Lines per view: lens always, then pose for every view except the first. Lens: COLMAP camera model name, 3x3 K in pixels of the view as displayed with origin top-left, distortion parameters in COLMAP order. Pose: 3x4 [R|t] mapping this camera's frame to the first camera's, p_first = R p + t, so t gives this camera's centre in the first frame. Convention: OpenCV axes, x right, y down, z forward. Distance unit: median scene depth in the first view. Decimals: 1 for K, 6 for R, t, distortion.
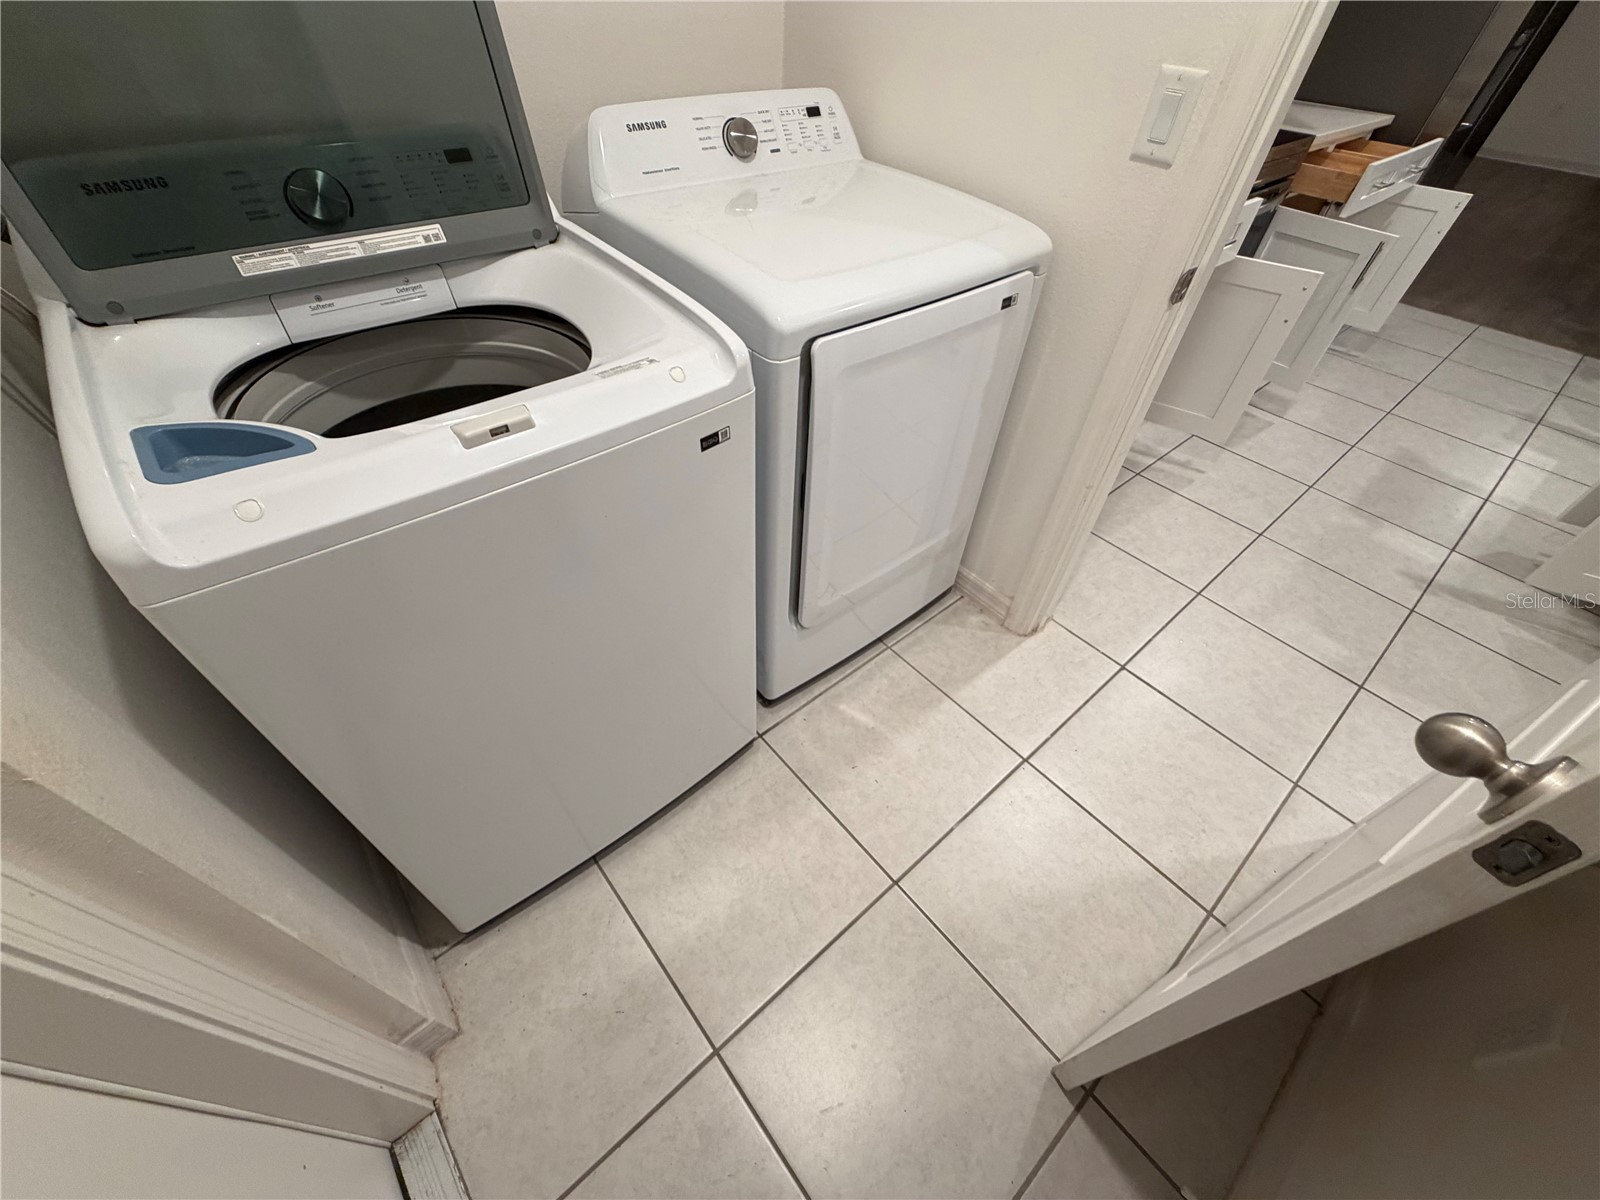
lens RADIAL K [[639.7, 0, 796.6], [0, 639.7, 600.6], [0, 0, 1]] dist [0.000409, -0.000041]
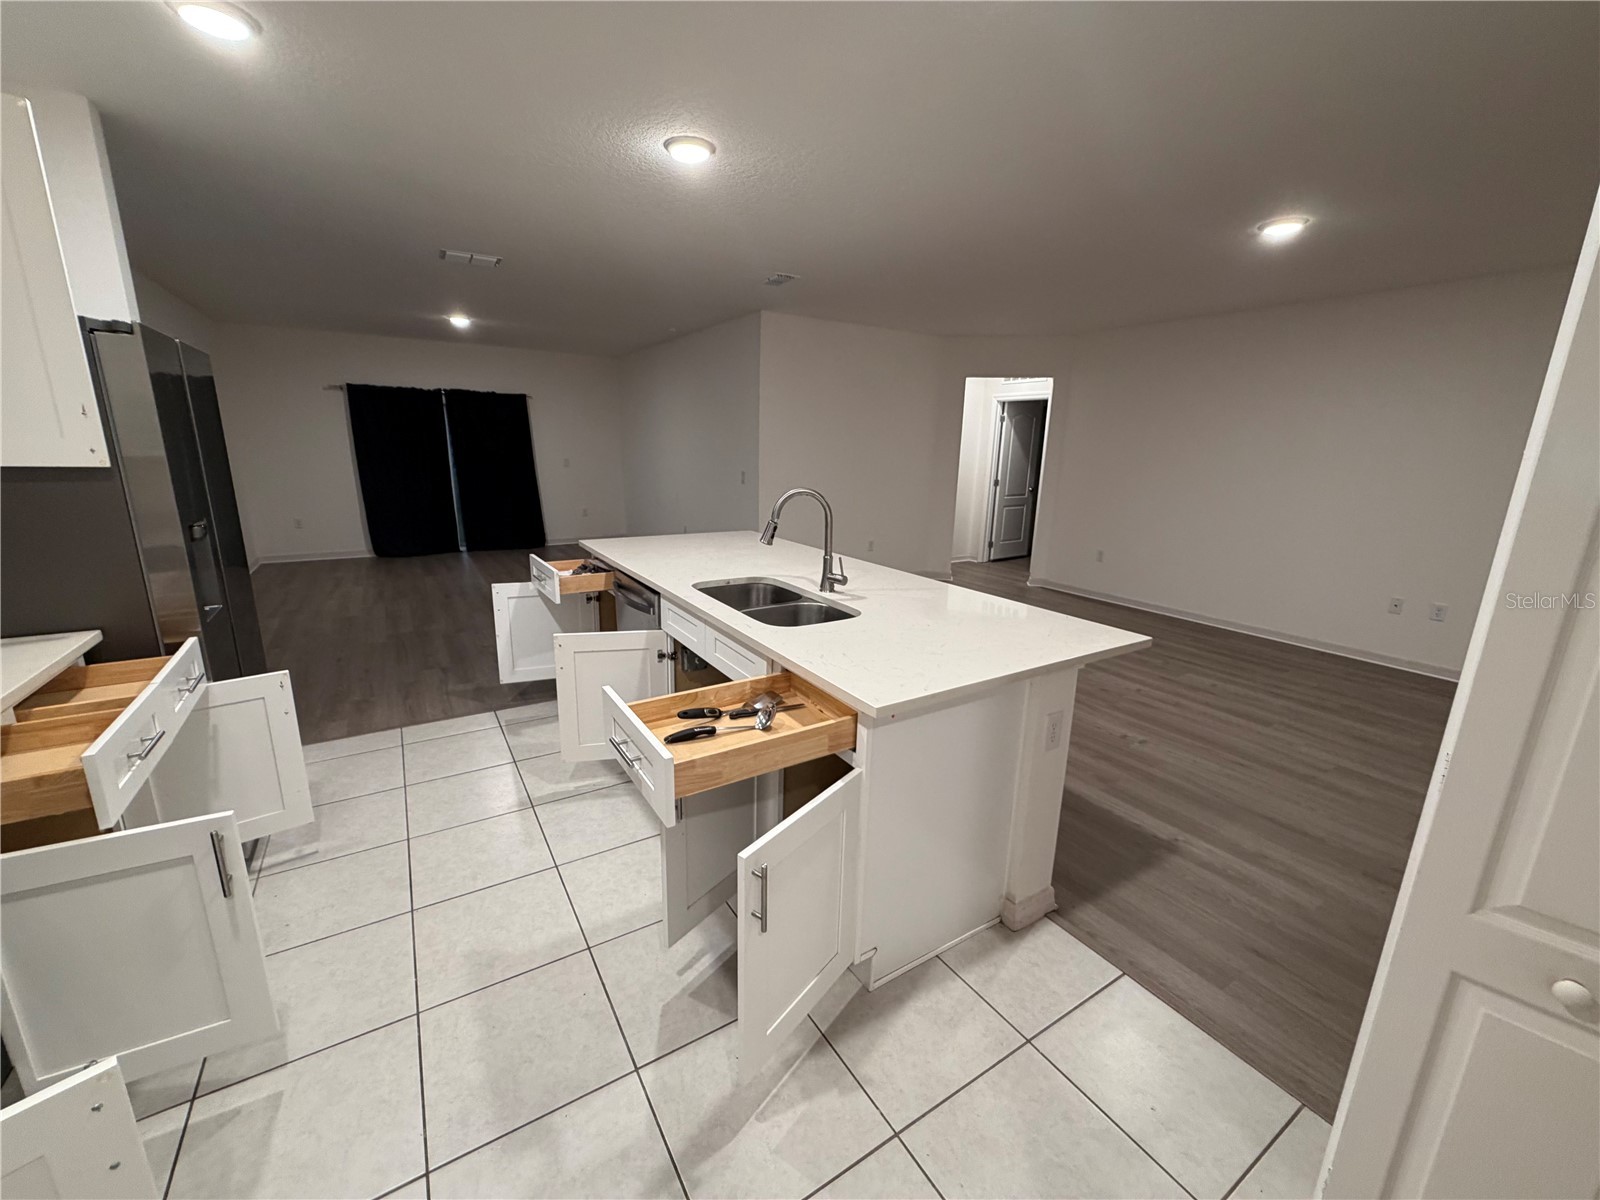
lens RADIAL K [[639.7, 0, 796.6], [0, 639.7, 600.6], [0, 0, 1]] dist [0.000409, -0.000041]
pose [[0.149616, -0.270526, 0.951016, 0.390049], [0.698636, 0.709548, 0.091927, -0.311690], [-0.699659, 0.650660, 0.295158, 0.237674]]
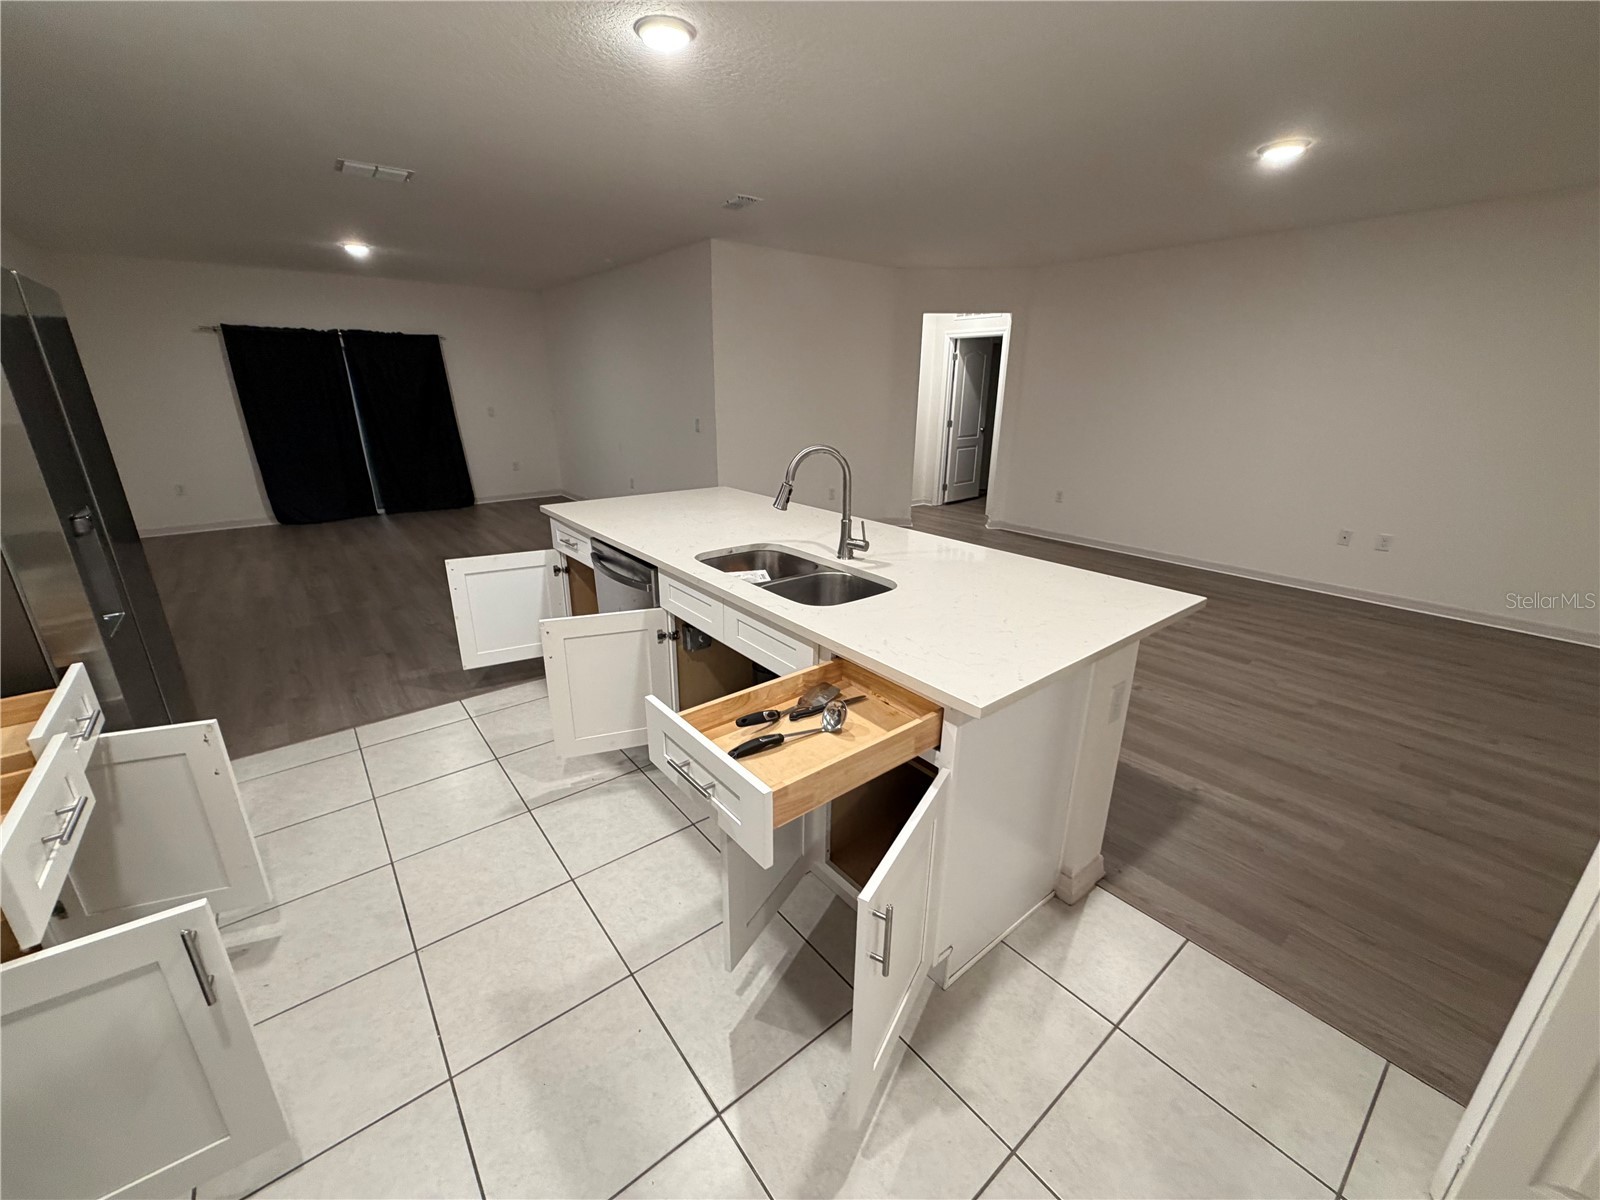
lens RADIAL K [[638.4, 0, 796.1], [0, 638.4, 600.4], [0, 0, 1]] dist [0.000191, 0.000394]
pose [[0.035357, -0.357692, 0.933170, 0.469193], [0.714271, 0.662124, 0.226735, -0.408553], [-0.698975, 0.658520, 0.278900, 0.319233]]
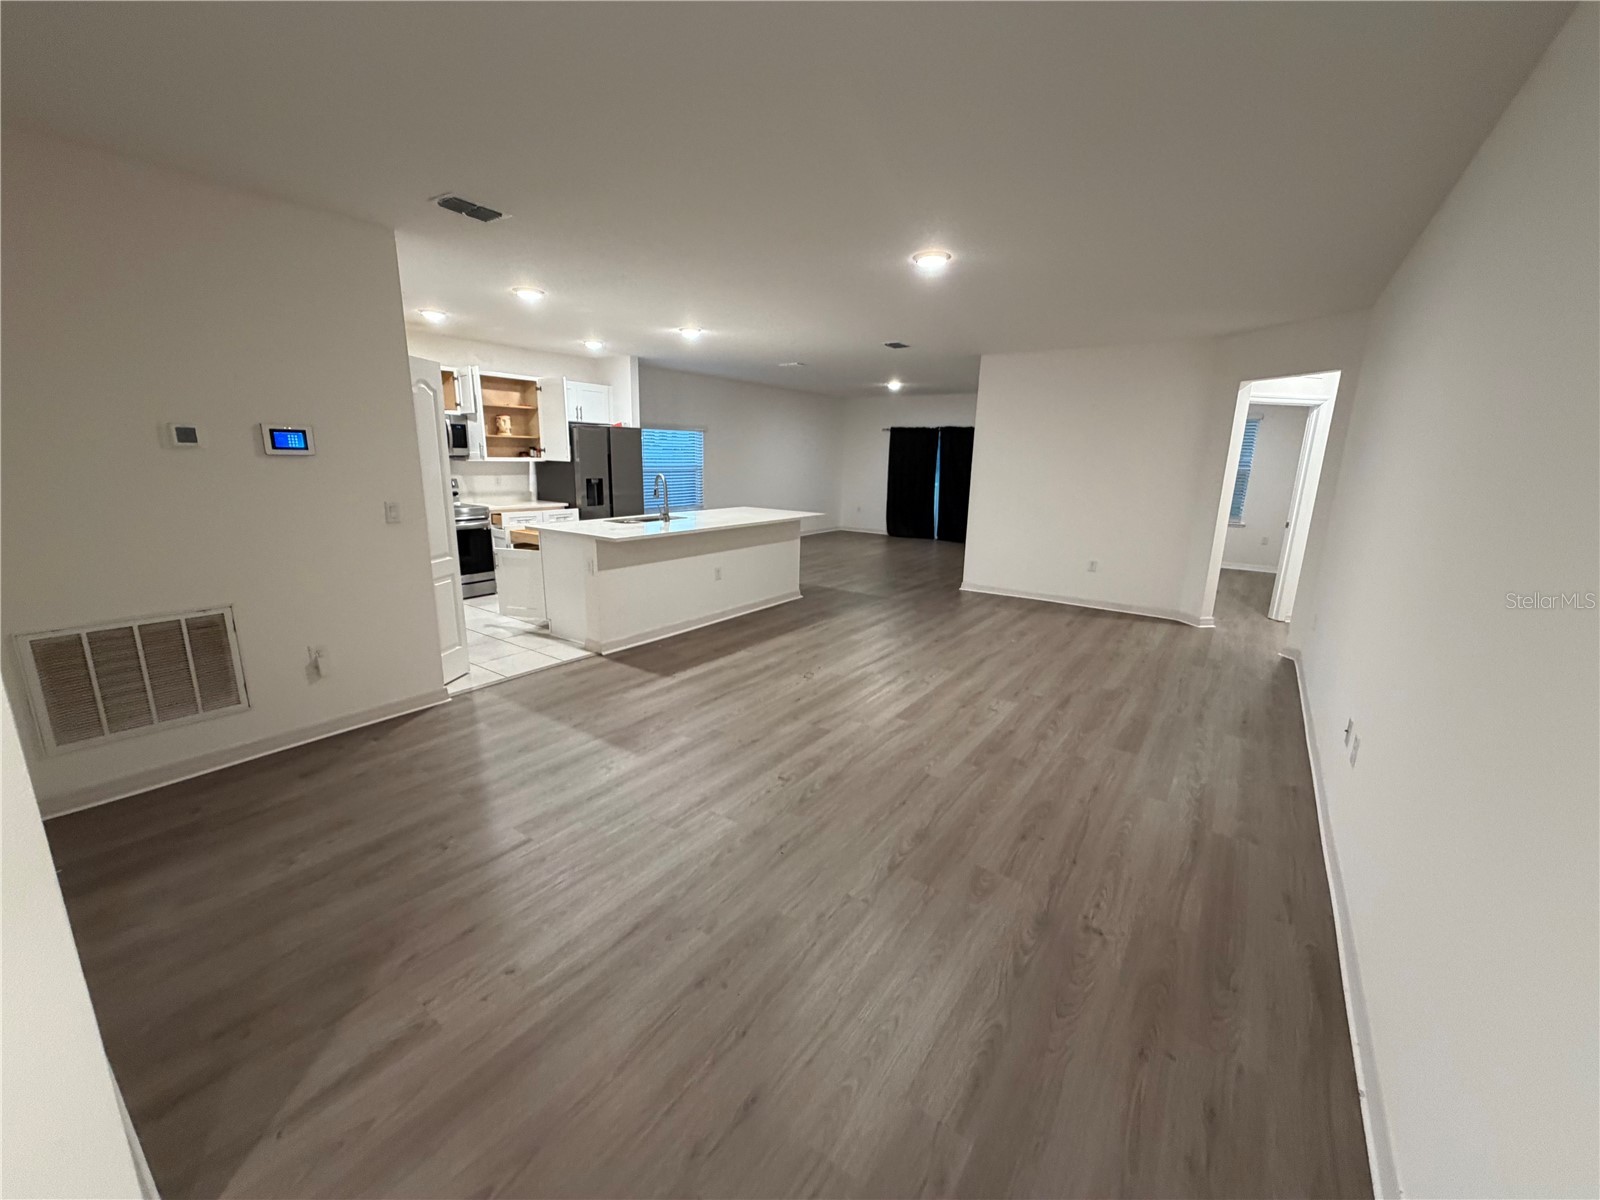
lens RADIAL K [[638.4, 0, 796.1], [0, 638.4, 600.4], [0, 0, 1]] dist [0.000191, 0.000394]
pose [[0.970552, -0.070255, 0.230417, 1.201920], [0.182965, 0.837178, -0.515419, 1.132251], [-0.156690, 0.542399, 0.825379, -1.135225]]
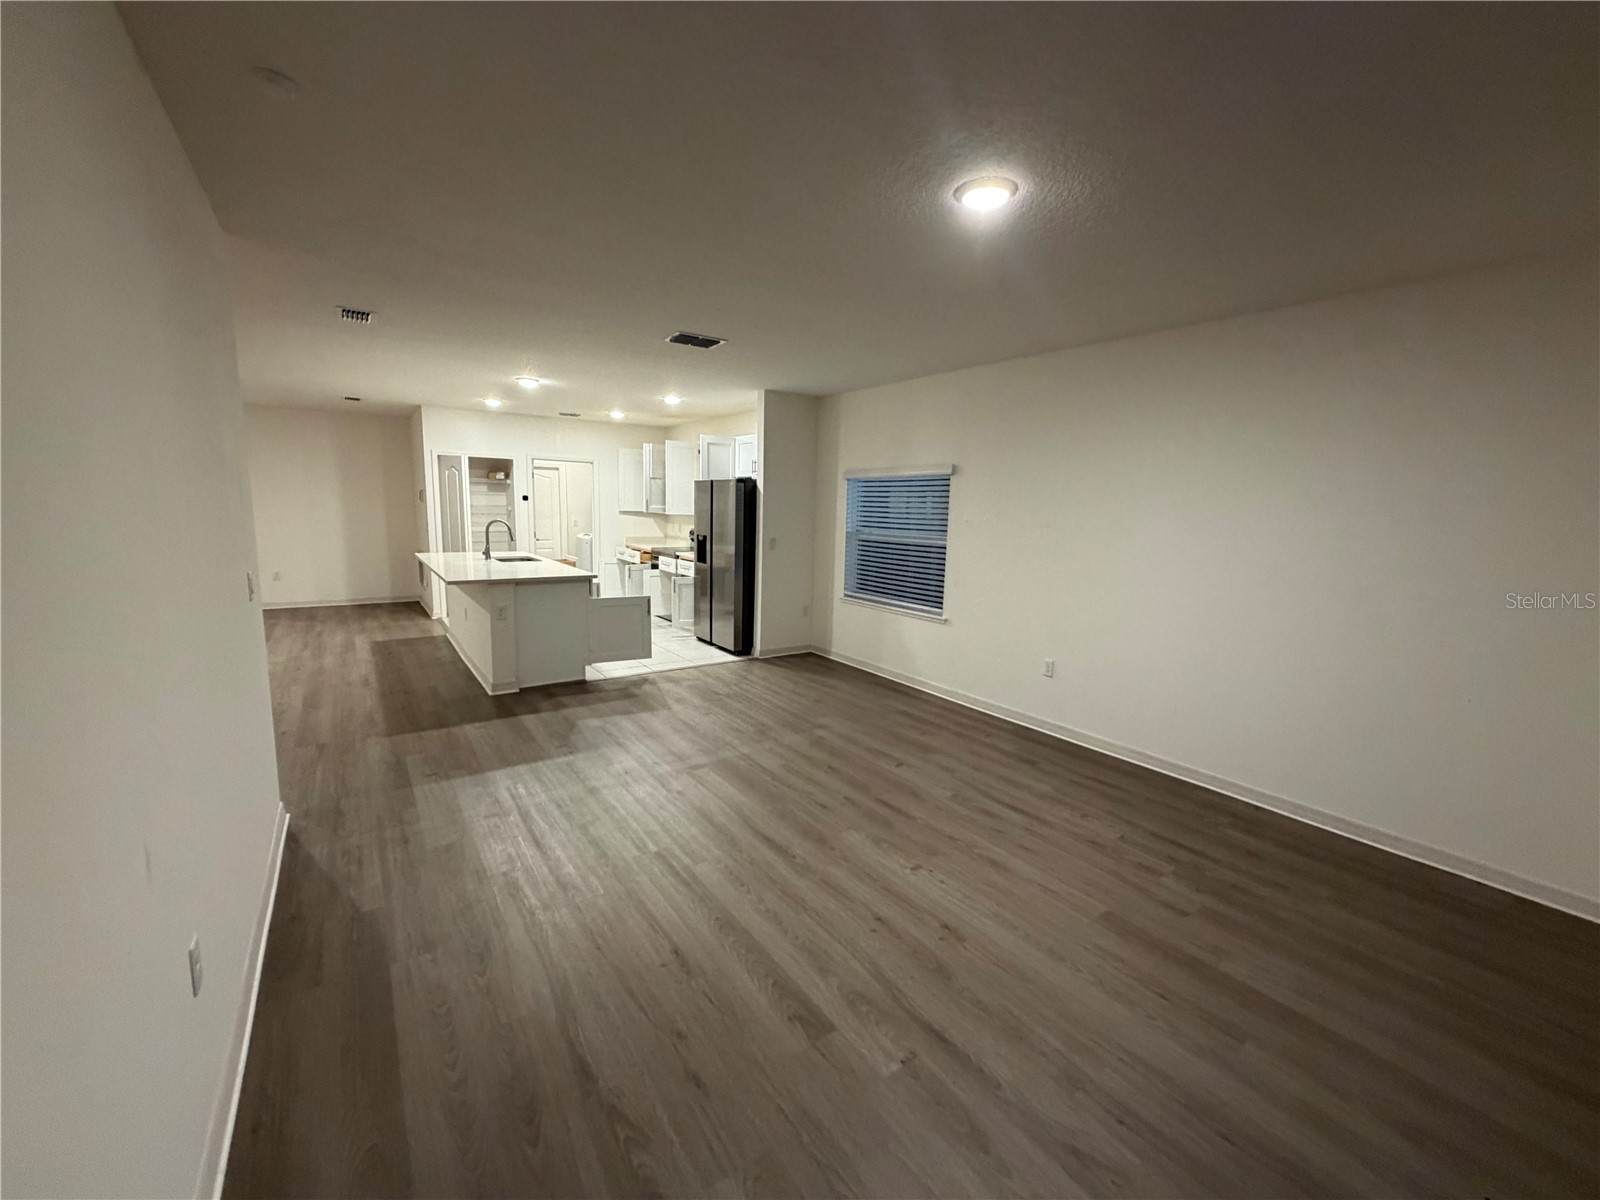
lens RADIAL K [[638.4, 0, 796.1], [0, 638.4, 600.4], [0, 0, 1]] dist [0.000191, 0.000394]
pose [[-0.099758, 0.109398, -0.988980, 3.503602], [-0.733324, 0.663711, 0.147388, -1.276065], [0.672520, 0.739946, 0.014014, 1.308686]]
